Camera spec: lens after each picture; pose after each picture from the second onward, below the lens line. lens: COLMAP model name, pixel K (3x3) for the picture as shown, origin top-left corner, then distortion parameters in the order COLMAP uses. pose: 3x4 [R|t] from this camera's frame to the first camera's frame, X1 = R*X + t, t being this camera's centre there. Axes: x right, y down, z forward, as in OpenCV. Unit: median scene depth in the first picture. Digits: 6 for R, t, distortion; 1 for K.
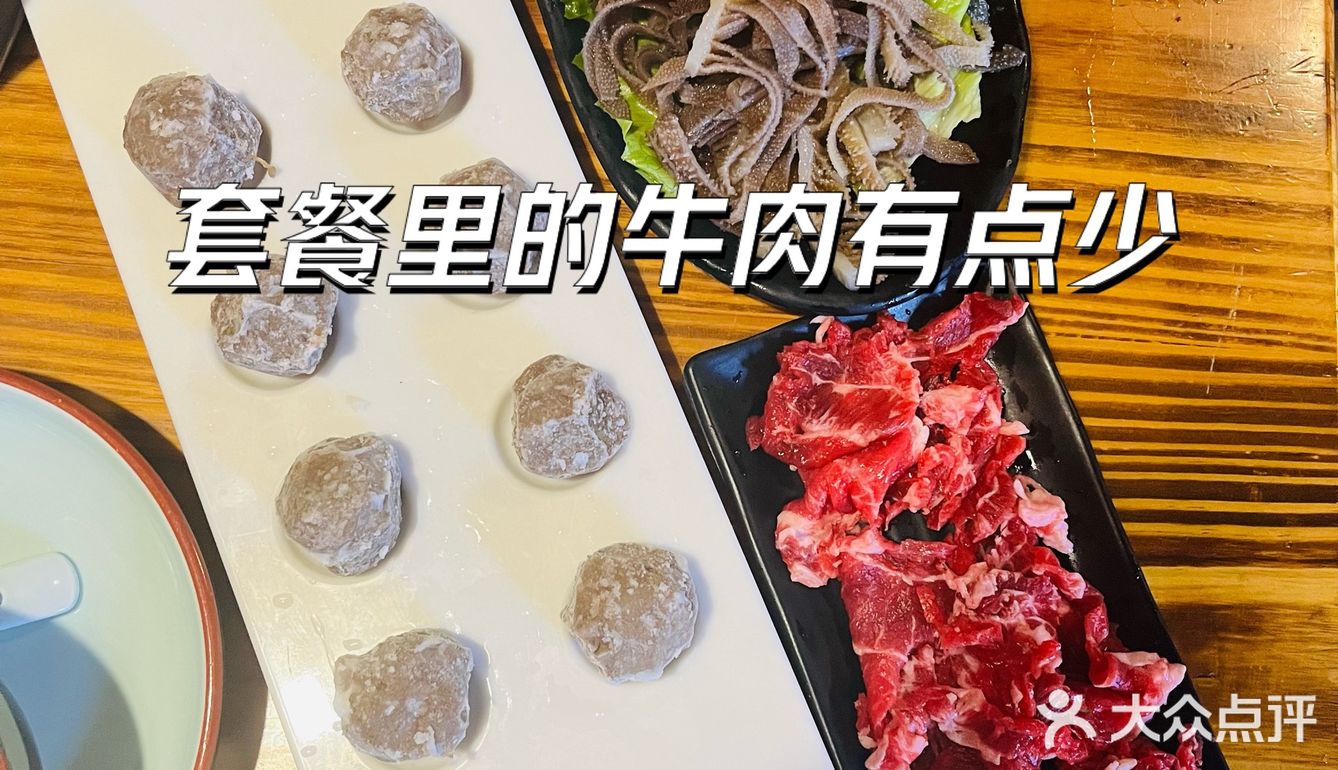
lens RADIAL K [[1387.3, 0, 670.1], [0, 1387.3, 407.4], [0, 0, 1]] dist [0.071554, -0.017257]
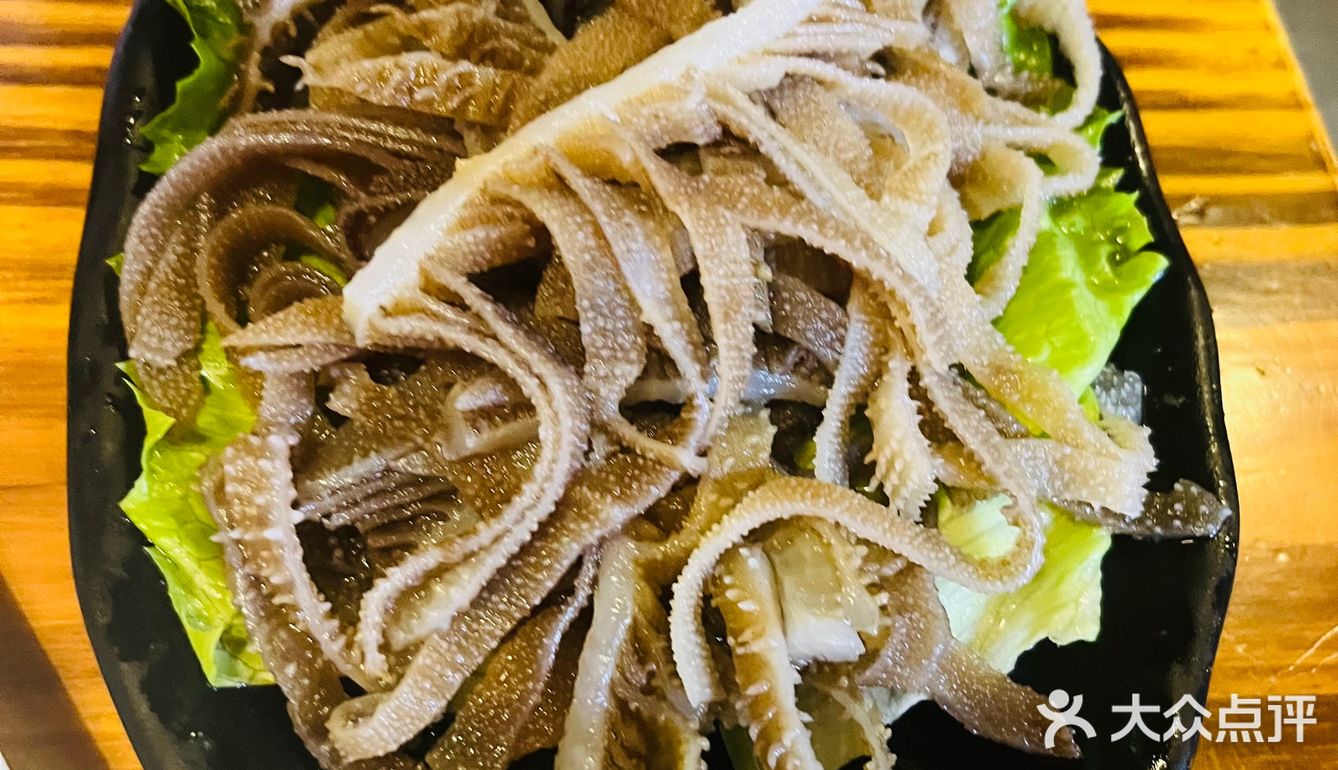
lens RADIAL K [[1387.3, 0, 670.1], [0, 1387.3, 407.4], [0, 0, 1]] dist [0.071554, -0.017257]
pose [[0.972032, 0.230007, -0.047429, 0.116307], [-0.231780, 0.907044, -0.351495, -0.108212], [-0.037826, 0.352657, 0.934988, 0.643986]]
